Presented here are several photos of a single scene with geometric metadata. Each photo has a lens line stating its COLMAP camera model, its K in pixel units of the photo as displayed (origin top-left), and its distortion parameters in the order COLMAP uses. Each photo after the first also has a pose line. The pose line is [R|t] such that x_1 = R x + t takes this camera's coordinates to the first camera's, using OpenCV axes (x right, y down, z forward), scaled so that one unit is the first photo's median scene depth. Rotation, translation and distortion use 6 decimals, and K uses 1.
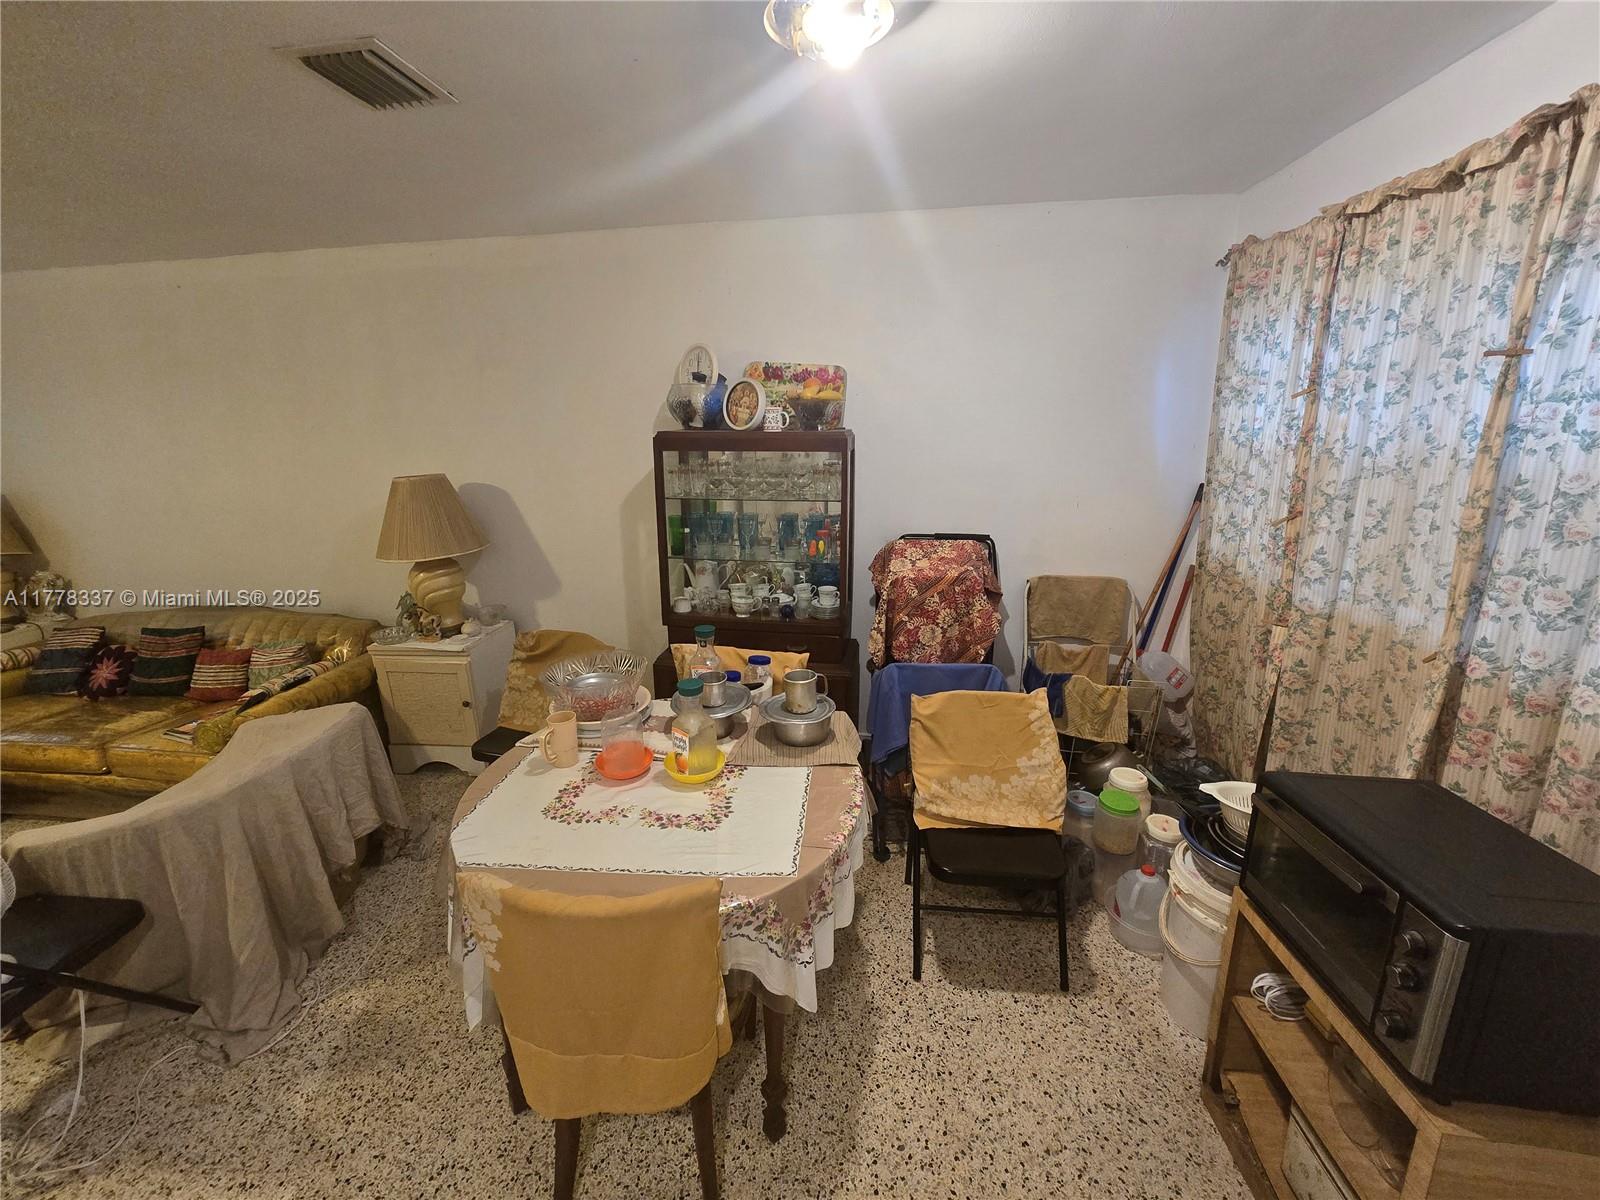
lens RADIAL K [[649.5, 0, 792.1], [0, 649.5, 578.8], [0, 0, 1]] dist [-0.007530, -0.000115]
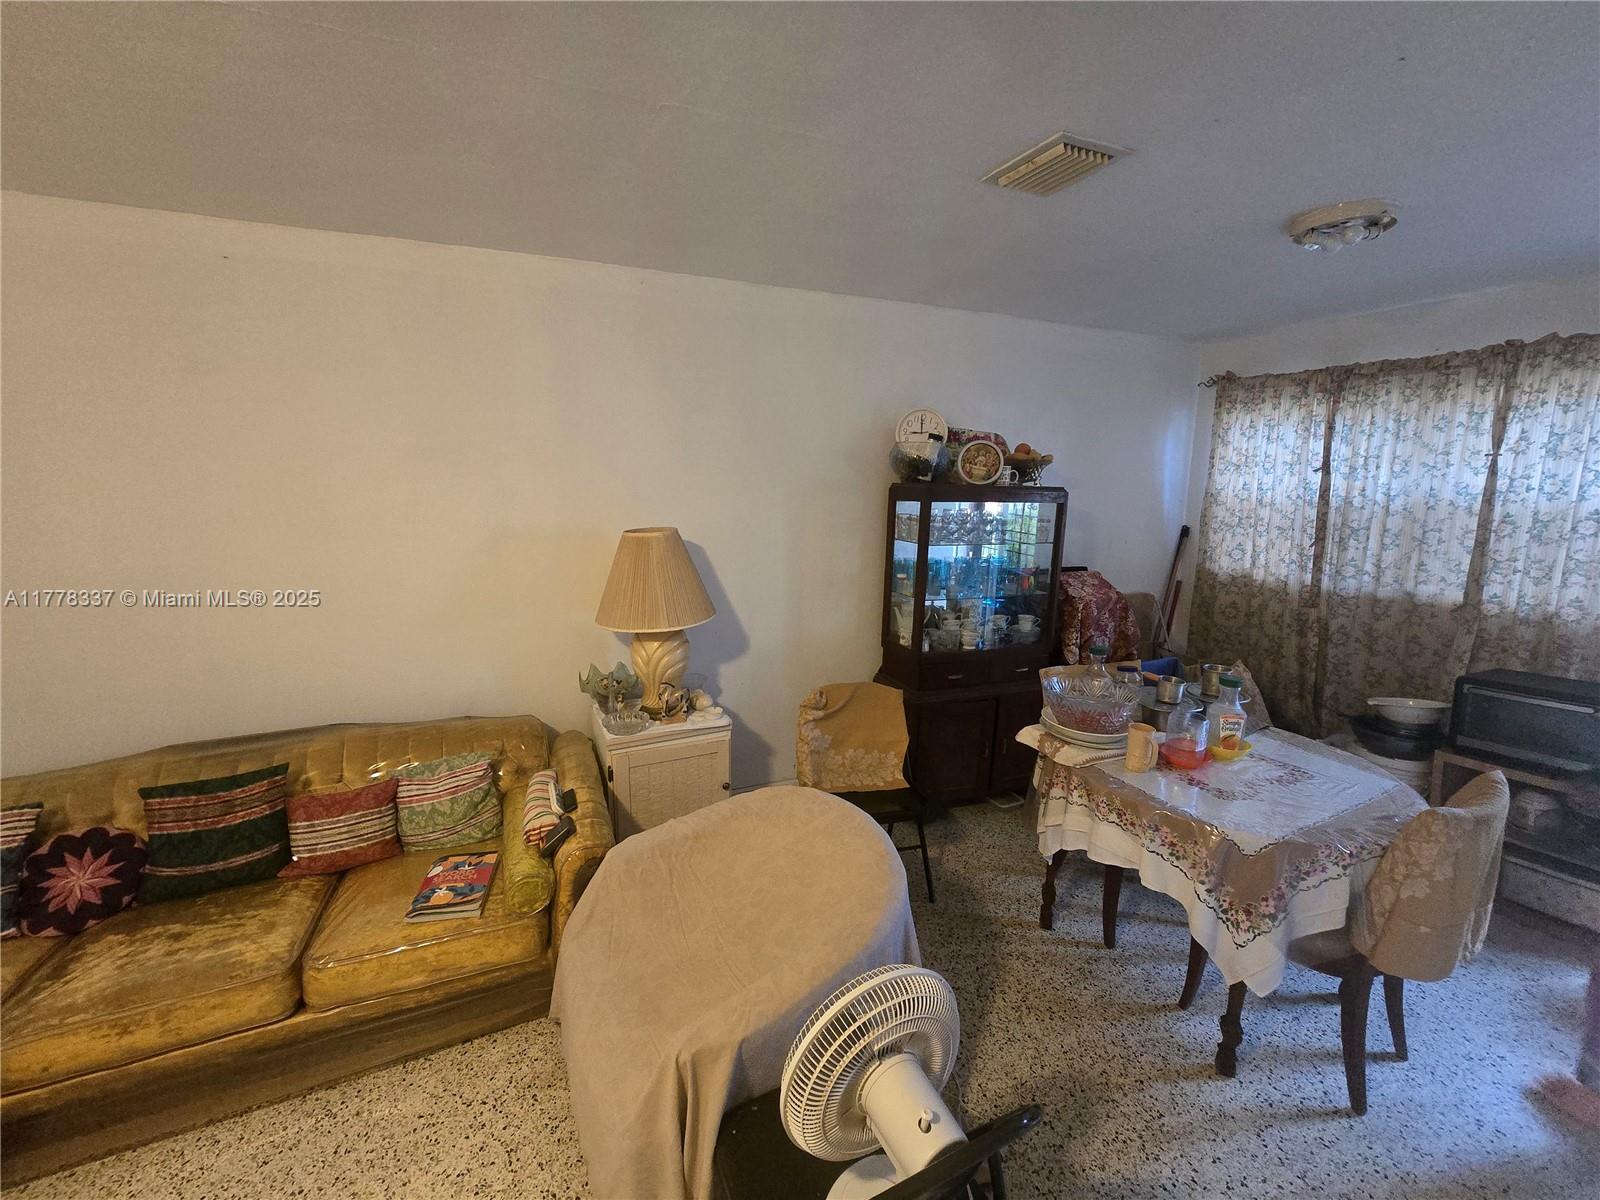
lens RADIAL K [[649.5, 0, 792.1], [0, 649.5, 578.8], [0, 0, 1]] dist [-0.007530, -0.000115]
pose [[0.860209, -0.056544, 0.506796, -0.936426], [0.099287, 0.993385, -0.057691, -0.028749], [-0.500182, 0.099945, 0.860133, 0.187989]]
